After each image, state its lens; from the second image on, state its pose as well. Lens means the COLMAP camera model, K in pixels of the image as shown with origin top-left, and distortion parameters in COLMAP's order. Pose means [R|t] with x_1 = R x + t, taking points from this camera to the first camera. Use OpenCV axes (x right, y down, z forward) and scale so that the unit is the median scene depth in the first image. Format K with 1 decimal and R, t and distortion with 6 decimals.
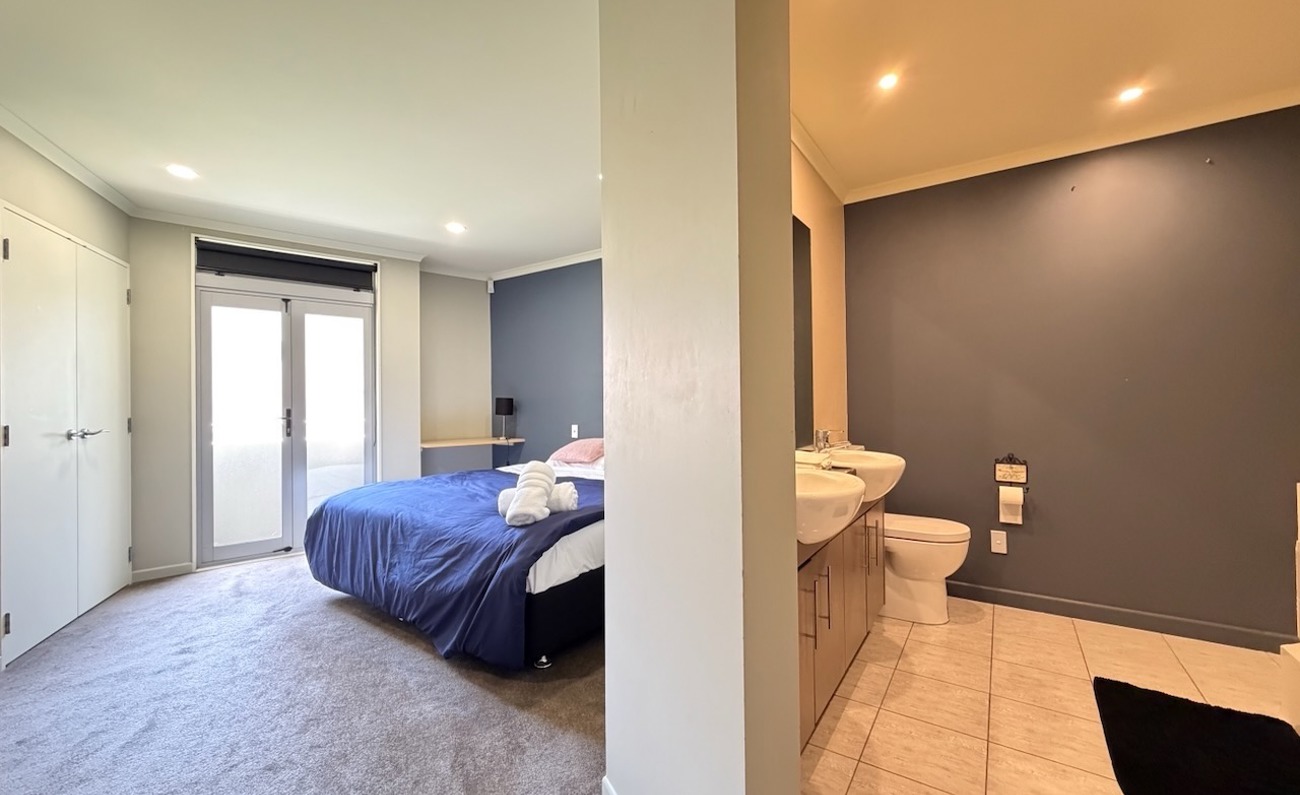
lens RADIAL K [[520.2, 0, 647.6], [0, 520.2, 397.1], [0, 0, 1]] dist [0.000332, 0.000697]
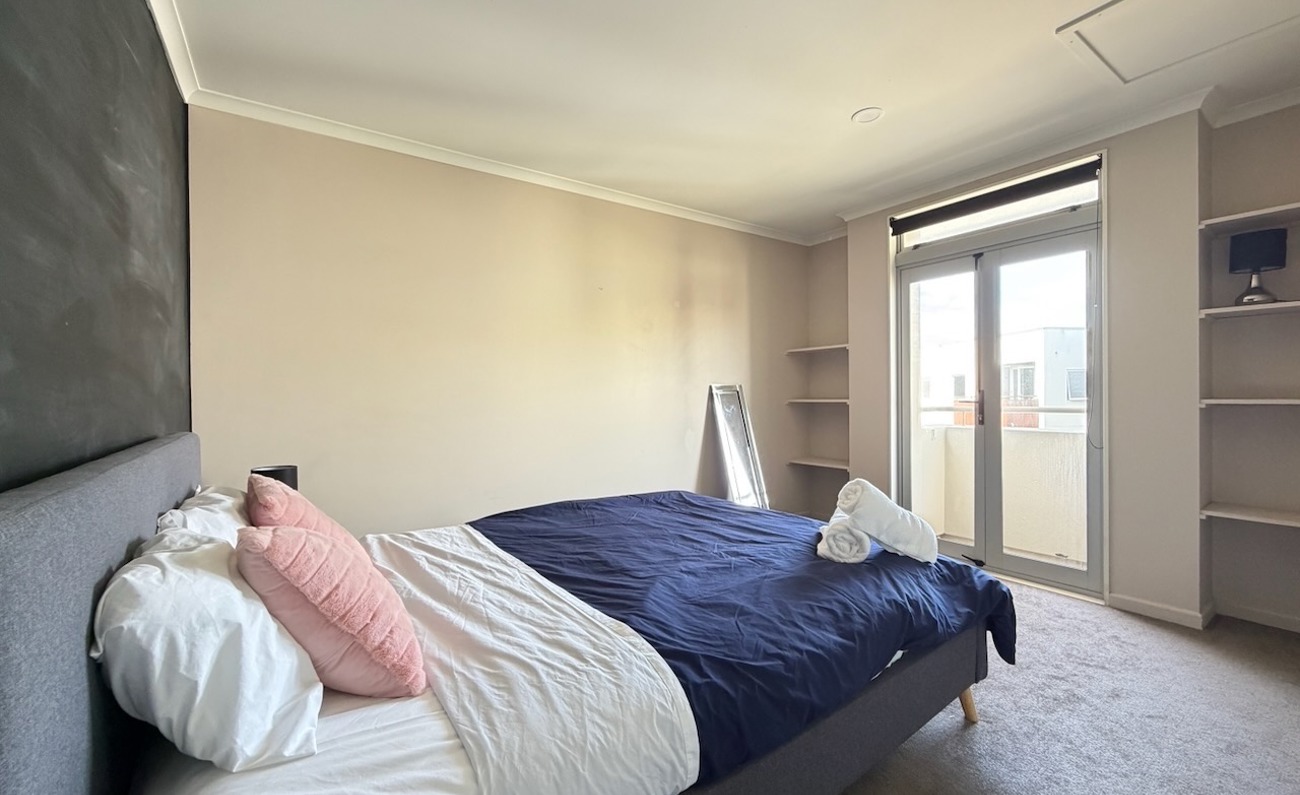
lens RADIAL K [[520.2, 0, 640.8], [0, 520.2, 391.8], [0, 0, 1]] dist [0.000332, 0.000697]
pose [[-0.153754, 0.007839, -0.988078, 0.199823], [0.013502, 0.999892, 0.005832, 0.014057], [0.988017, -0.012444, -0.153843, 0.659261]]
